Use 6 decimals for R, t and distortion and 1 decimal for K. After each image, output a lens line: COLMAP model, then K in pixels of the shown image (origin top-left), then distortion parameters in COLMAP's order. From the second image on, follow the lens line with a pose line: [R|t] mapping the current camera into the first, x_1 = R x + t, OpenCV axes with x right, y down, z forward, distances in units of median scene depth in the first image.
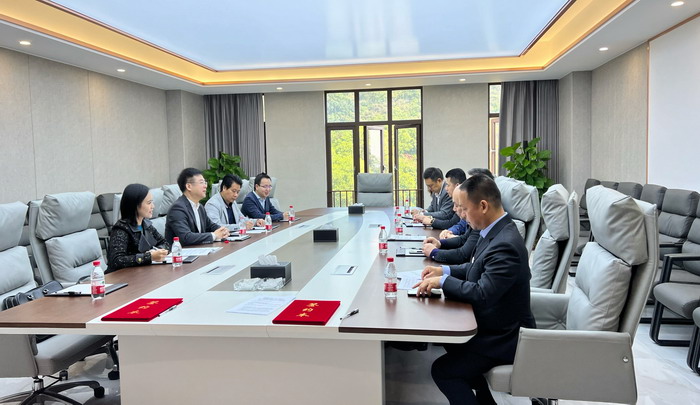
lens RADIAL K [[528.0, 0, 351.9], [0, 528.0, 160.0], [0, 0, 1]] dist [0.032287, -0.003895]
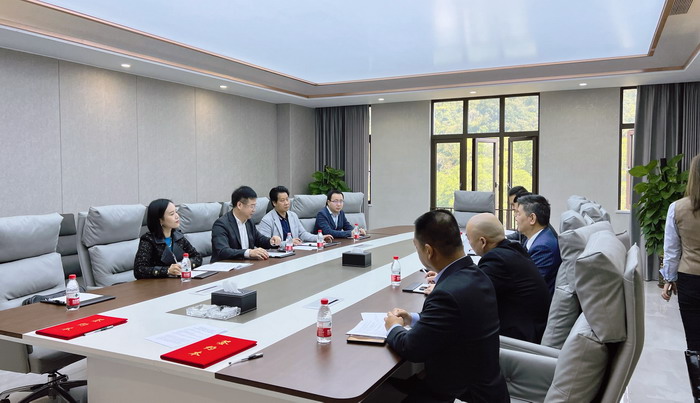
lens RADIAL K [[528.3, 0, 350.0], [0, 528.3, 201.5], [0, 0, 1]] dist [0.037789, -0.000517]
pose [[0.946304, 0.041032, -0.320662, 0.161460], [-0.019906, 0.997426, 0.068888, -0.018253], [0.322664, -0.058806, 0.944685, 0.069168]]
